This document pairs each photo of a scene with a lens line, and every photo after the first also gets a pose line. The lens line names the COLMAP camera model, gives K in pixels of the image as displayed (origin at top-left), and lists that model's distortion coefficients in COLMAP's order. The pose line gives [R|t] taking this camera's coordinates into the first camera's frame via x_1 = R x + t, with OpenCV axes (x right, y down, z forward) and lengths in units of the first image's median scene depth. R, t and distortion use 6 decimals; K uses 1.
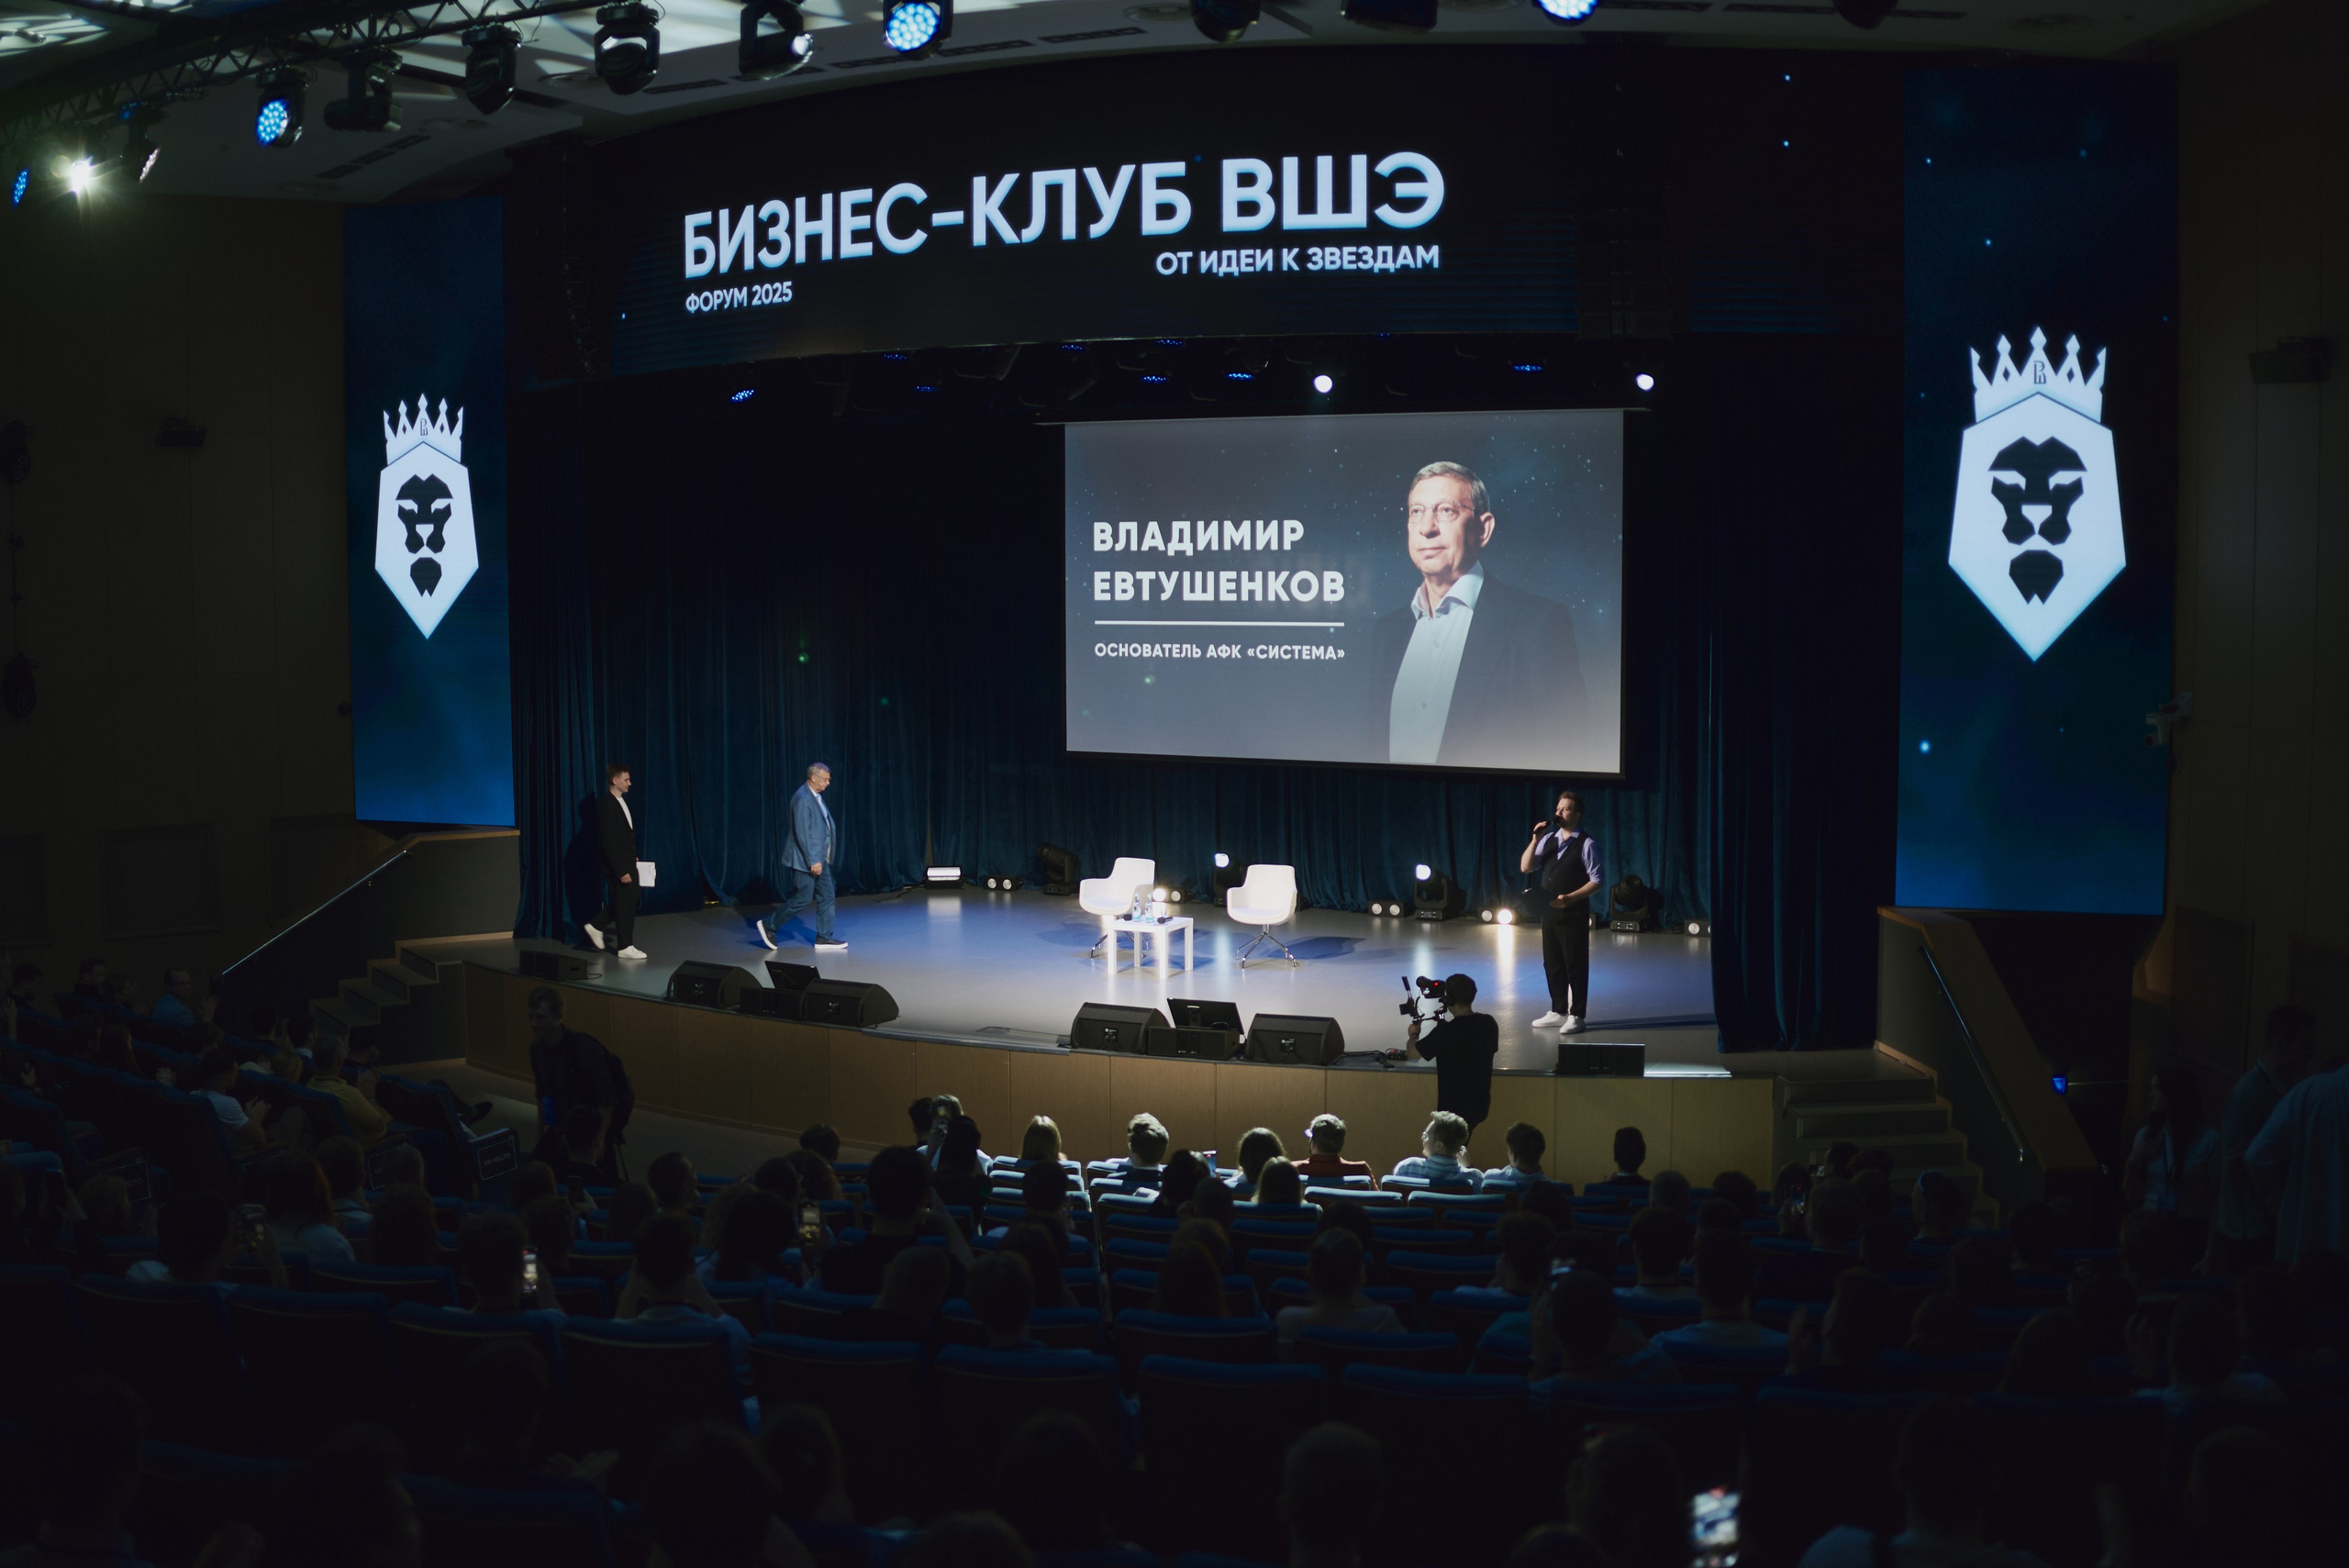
lens RADIAL K [[2435.0, 0, 1174.5], [0, 2435.0, 784.0], [0, 0, 1]] dist [-0.199434, 0.001921]
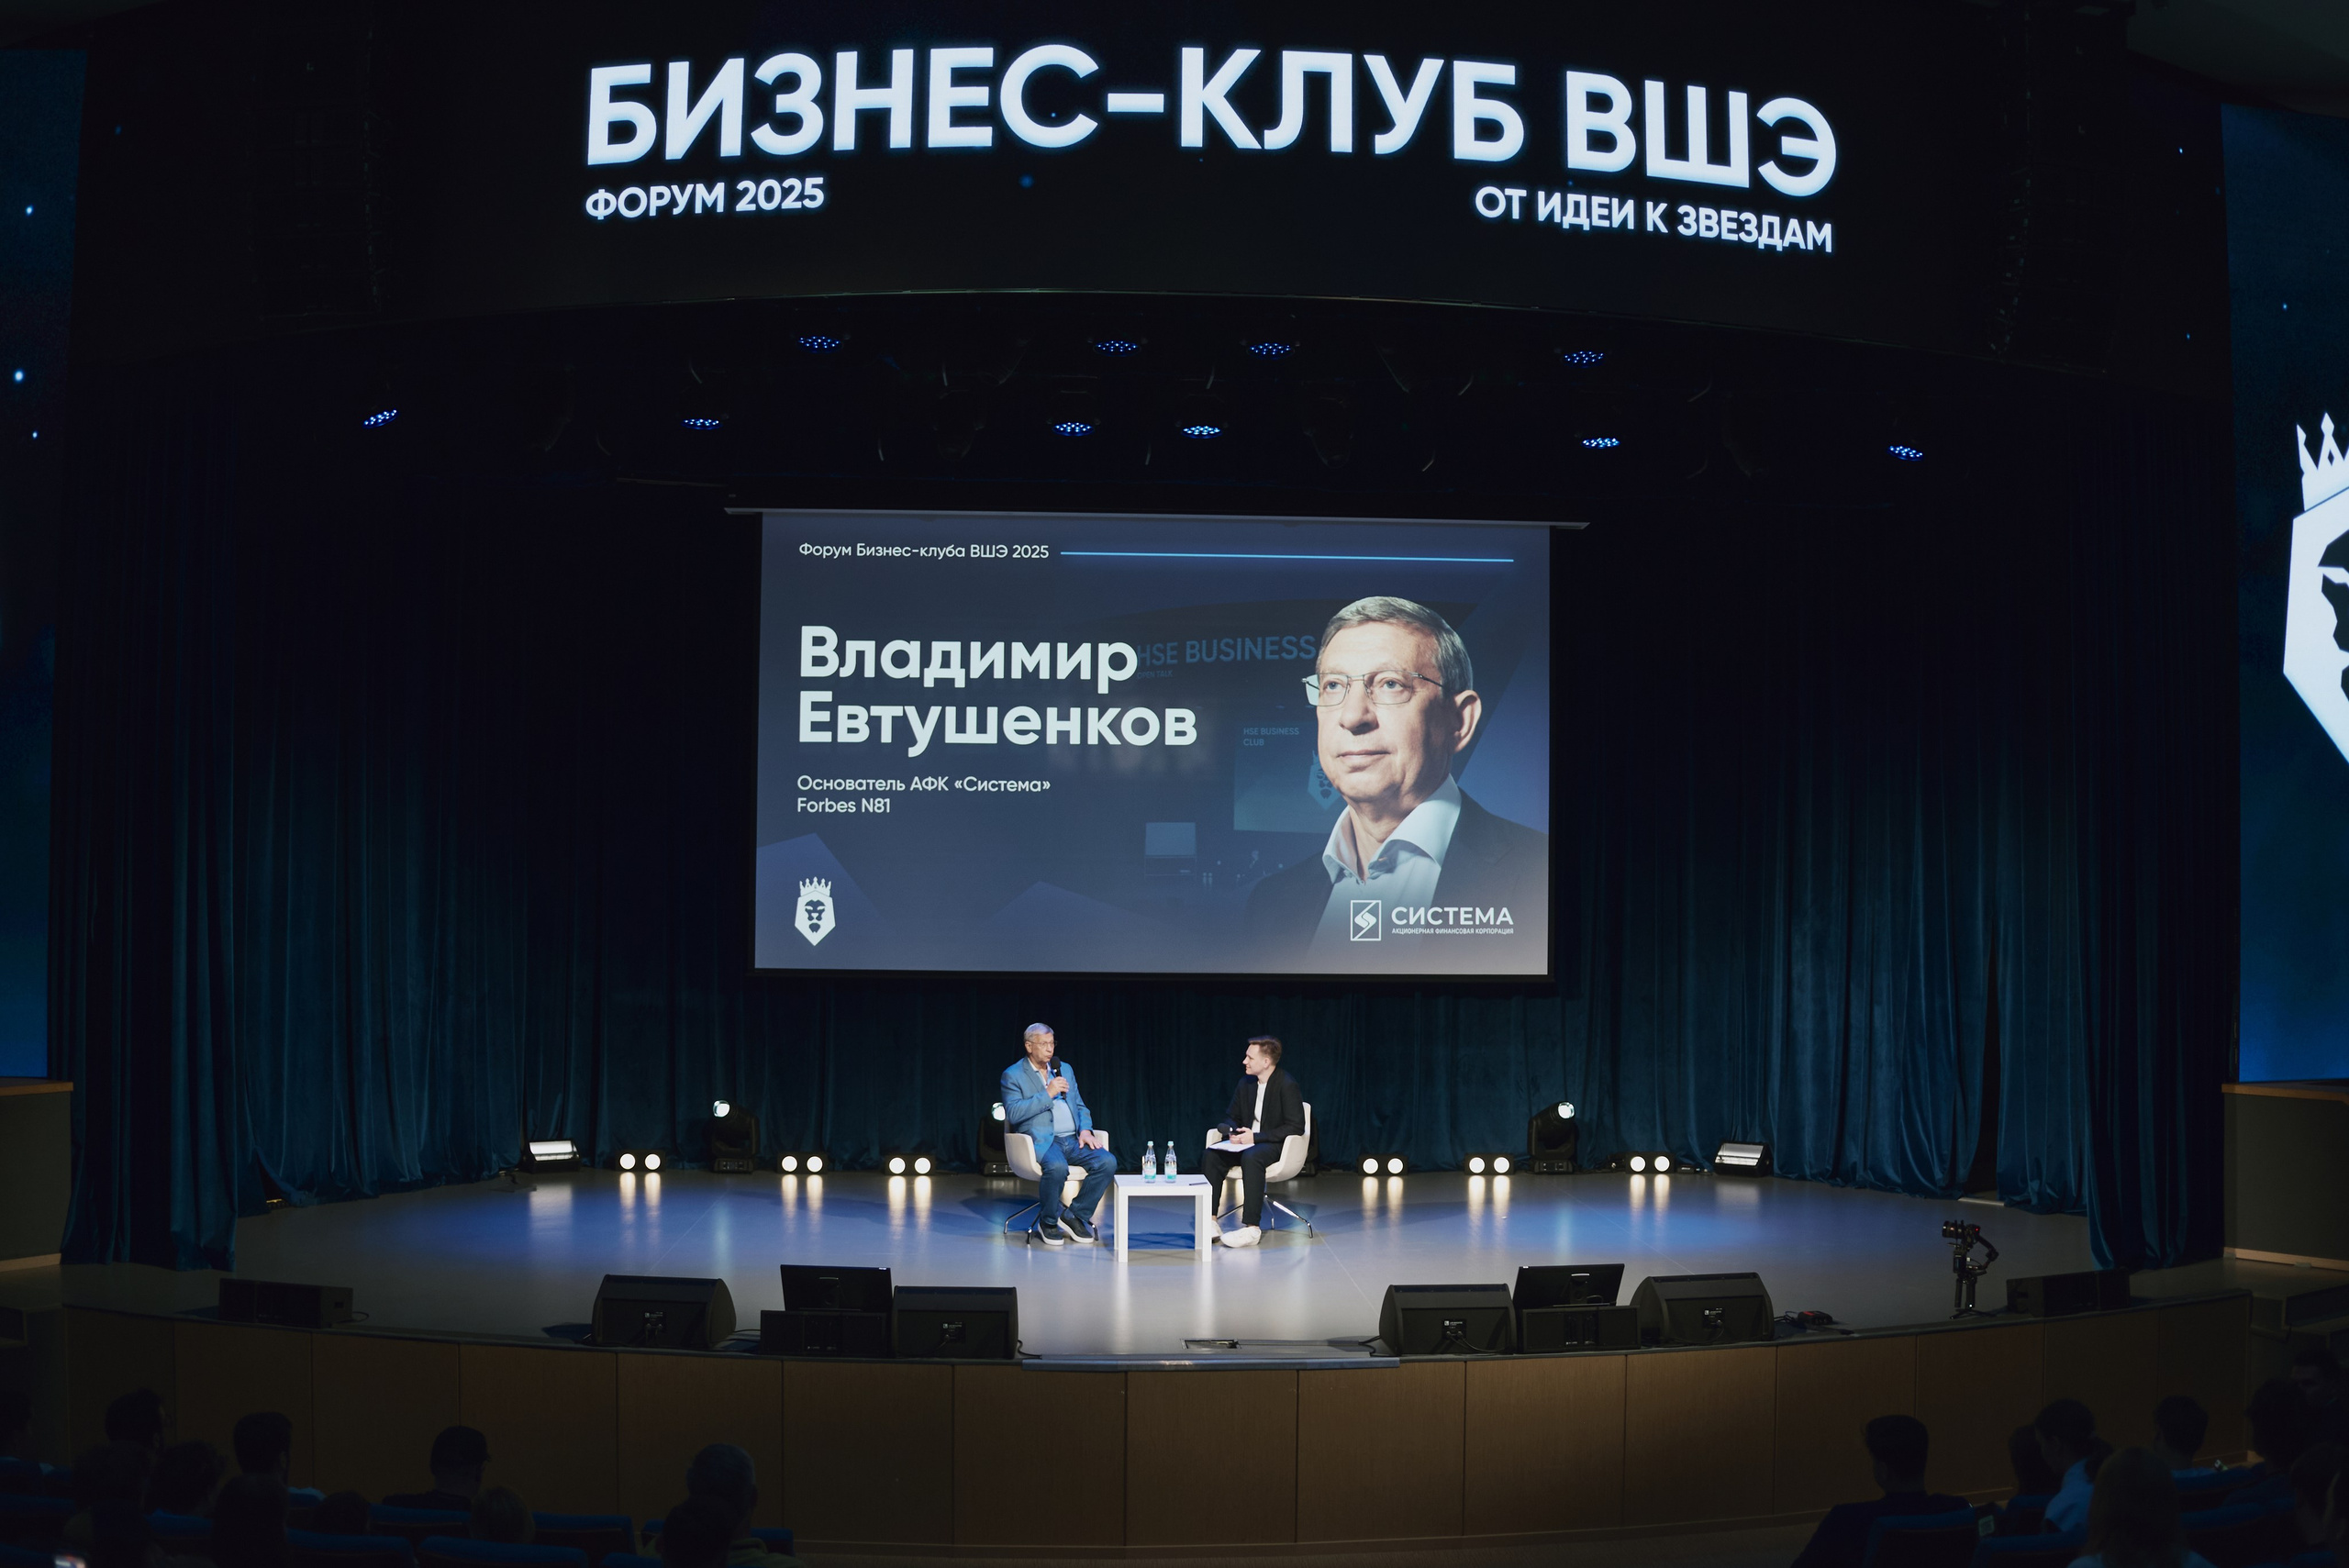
lens RADIAL K [[2505.9, 0, 1198.4], [0, 2505.9, 772.6], [0, 0, 1]] dist [-0.199987, 0.051118]
pose [[0.867975, 0.029958, 0.495703, -0.428056], [0.035685, 0.991836, -0.122425, 0.033790], [-0.495324, 0.123951, 0.859820, 0.443929]]
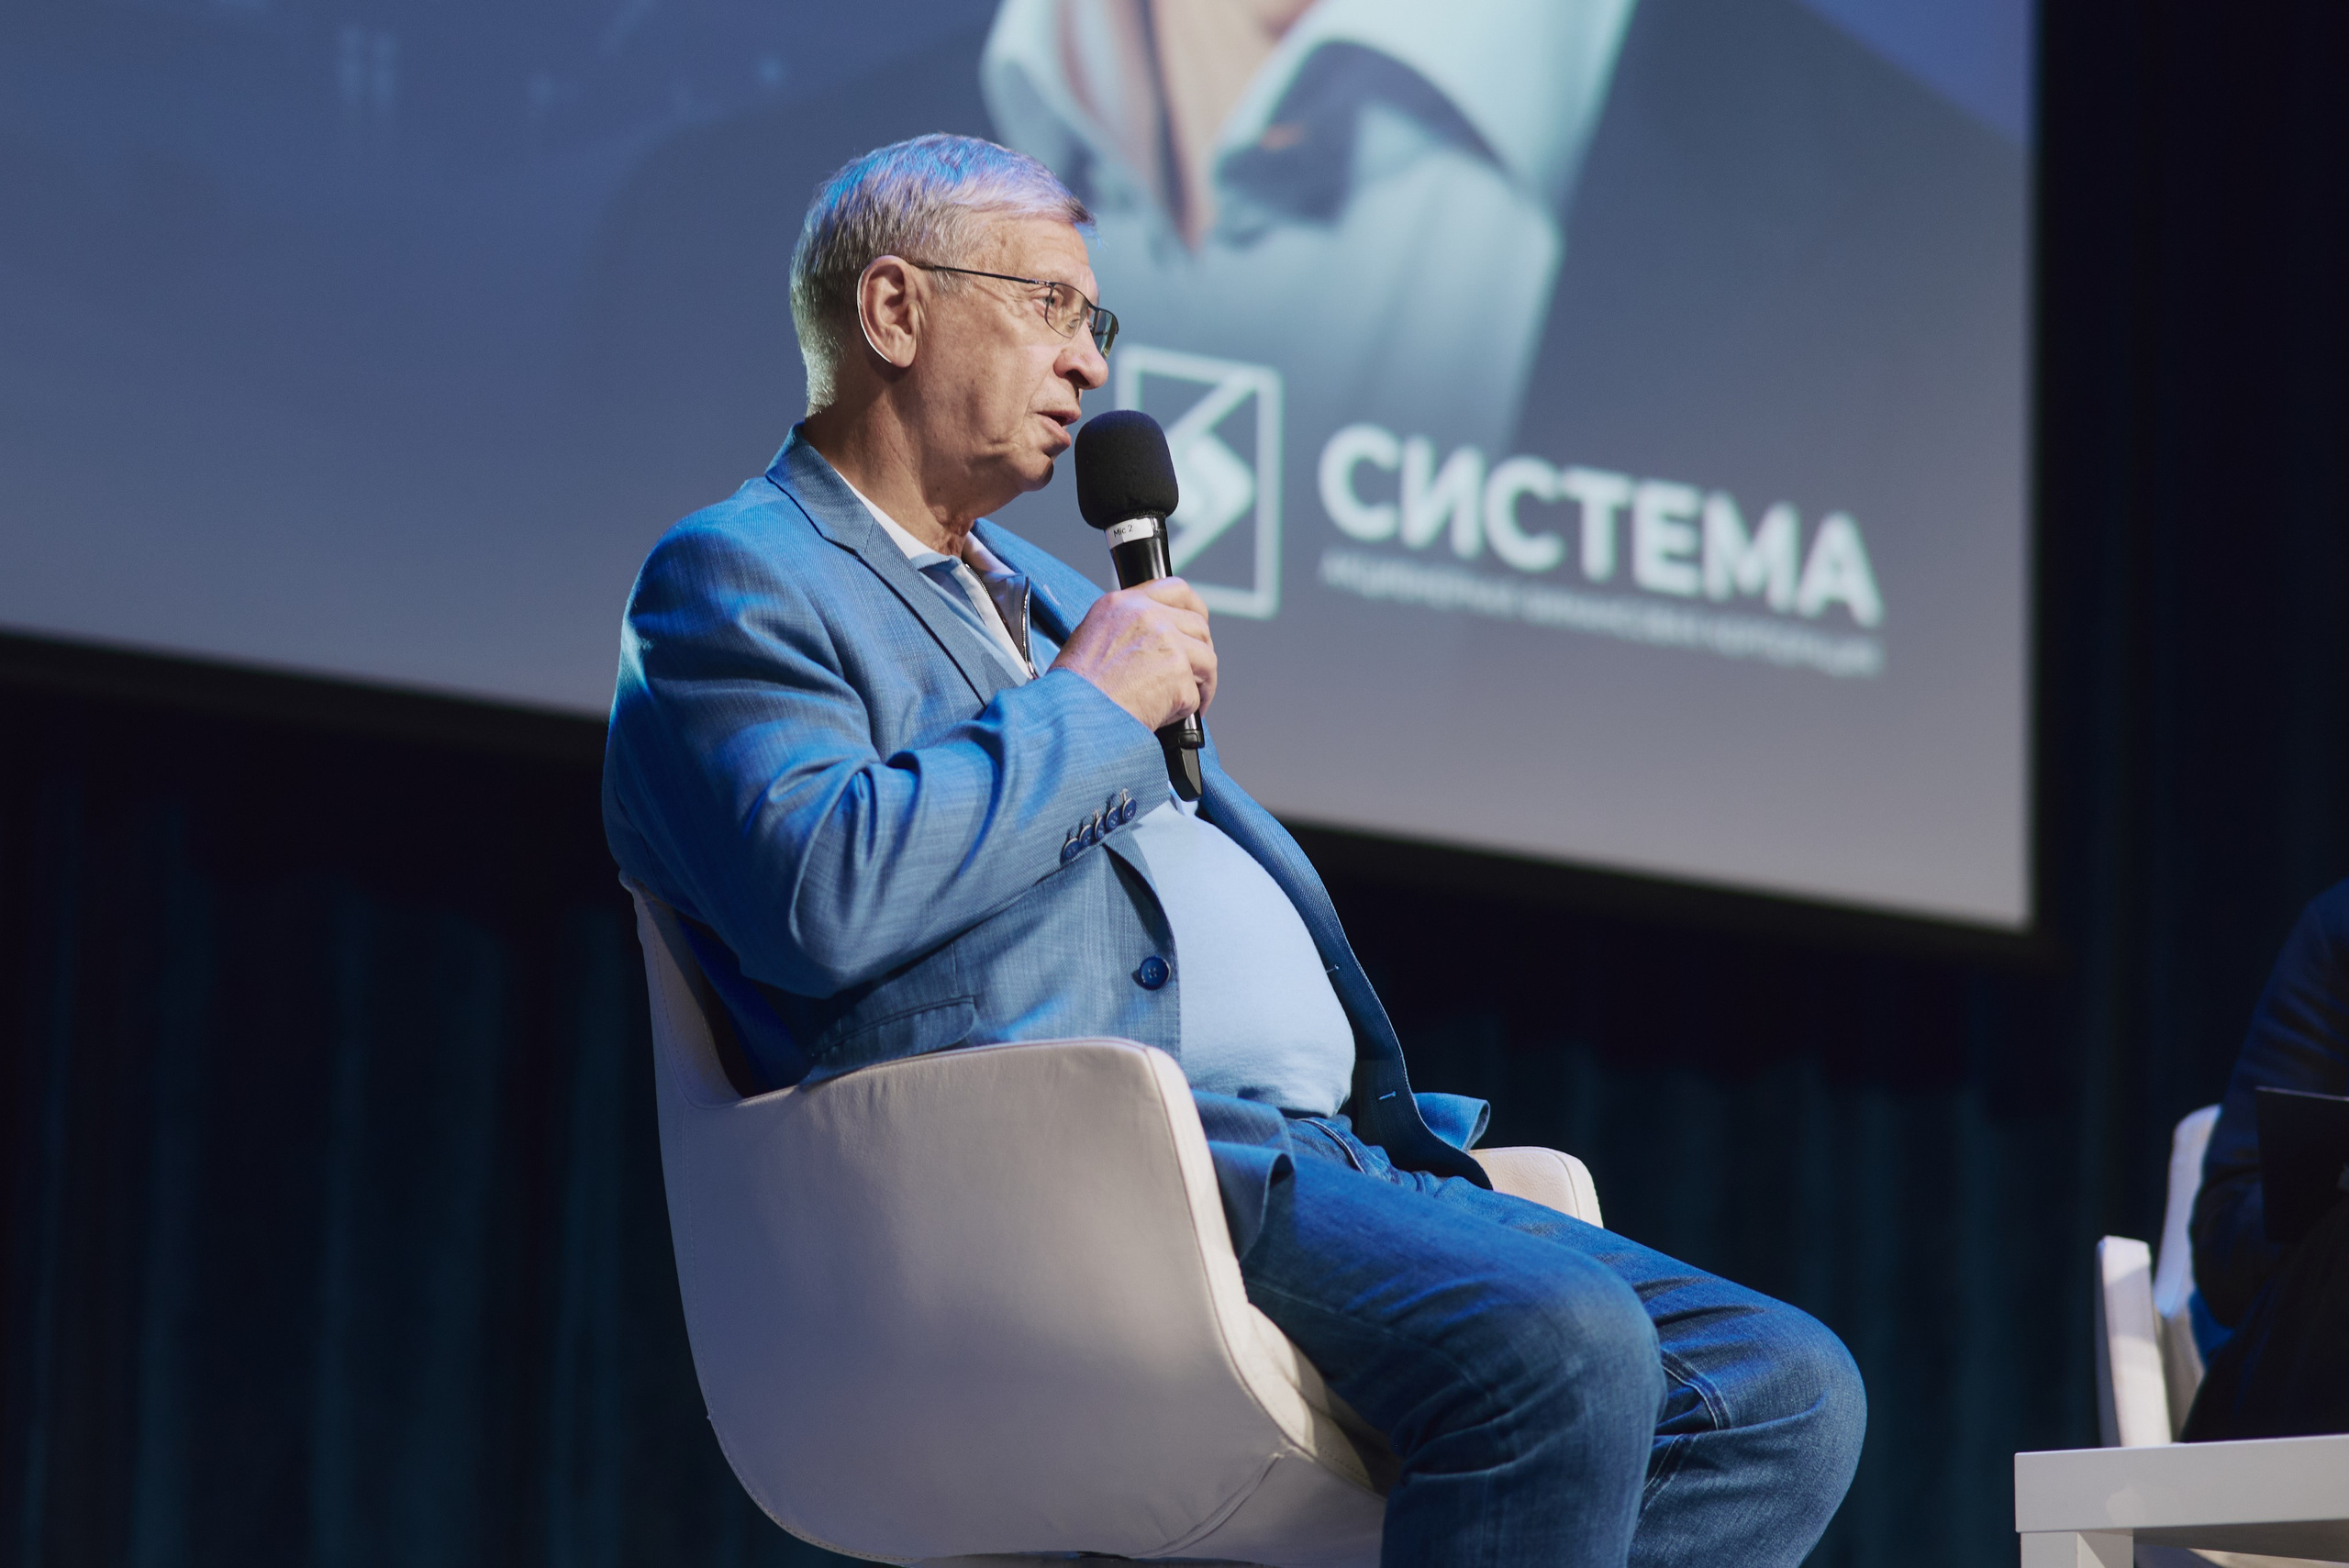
lens RADIAL K [[7404.9, 0, 1169.7], [0, 7404.9, 824.1], [0, 0, 1]] dist [0.434877, -0.640858]
pose [[0.456591, 0.164476, 0.874341, -0.287634], [0.064616, 0.974036, -0.216974, 0.105534], [-0.887327, 0.155565, 0.434109, 1.118529]]
